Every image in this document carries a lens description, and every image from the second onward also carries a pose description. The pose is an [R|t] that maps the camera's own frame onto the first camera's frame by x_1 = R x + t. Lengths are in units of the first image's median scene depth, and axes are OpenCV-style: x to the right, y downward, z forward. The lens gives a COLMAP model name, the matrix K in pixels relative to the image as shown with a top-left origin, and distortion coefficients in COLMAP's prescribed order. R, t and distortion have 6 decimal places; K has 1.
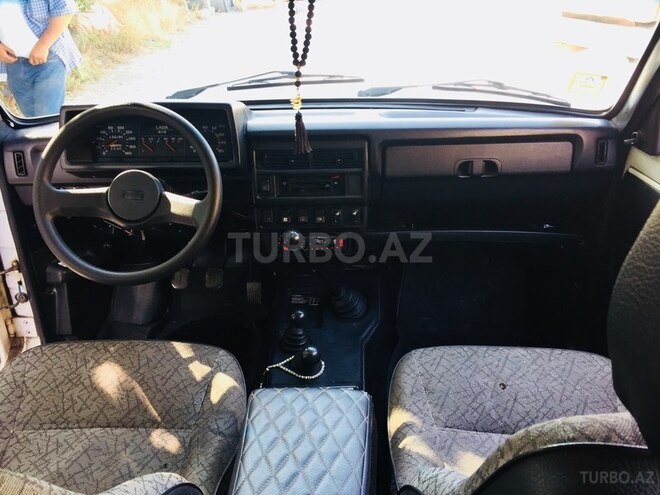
lens RADIAL K [[554.1, 0, 329.1], [0, 554.1, 246.4], [0, 0, 1]] dist [0.027240, -0.022338]
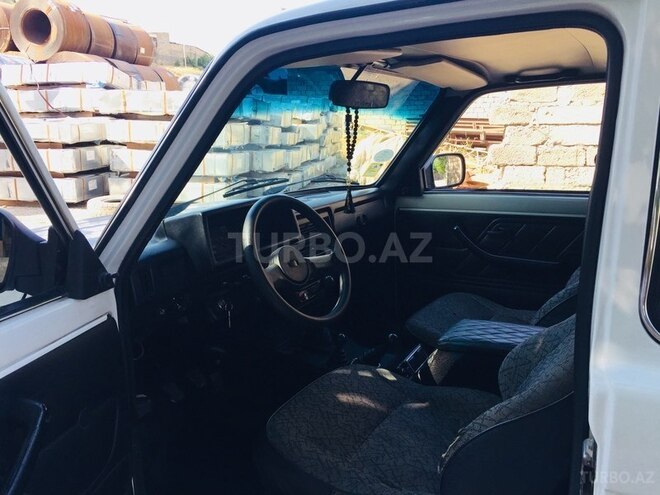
lens RADIAL K [[554.1, 0, 329.2], [0, 554.1, 249.8], [0, 0, 1]] dist [0.027240, -0.022338]
pose [[0.521864, -0.193146, 0.830875, -1.176571], [0.402477, 0.914547, -0.040196, -0.030804], [-0.752111, 0.355384, 0.555006, 0.184497]]
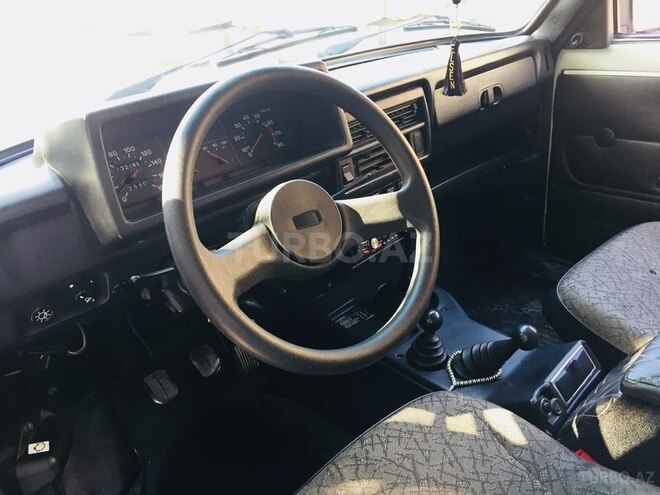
lens RADIAL K [[554.1, 0, 330.2], [0, 554.1, 246.7], [0, 0, 1]] dist [0.027240, -0.022338]
pose [[0.710099, -0.354782, 0.608186, -0.605547], [0.386064, 0.918541, 0.085069, -0.091308], [-0.588824, 0.174392, 0.789223, 0.450234]]
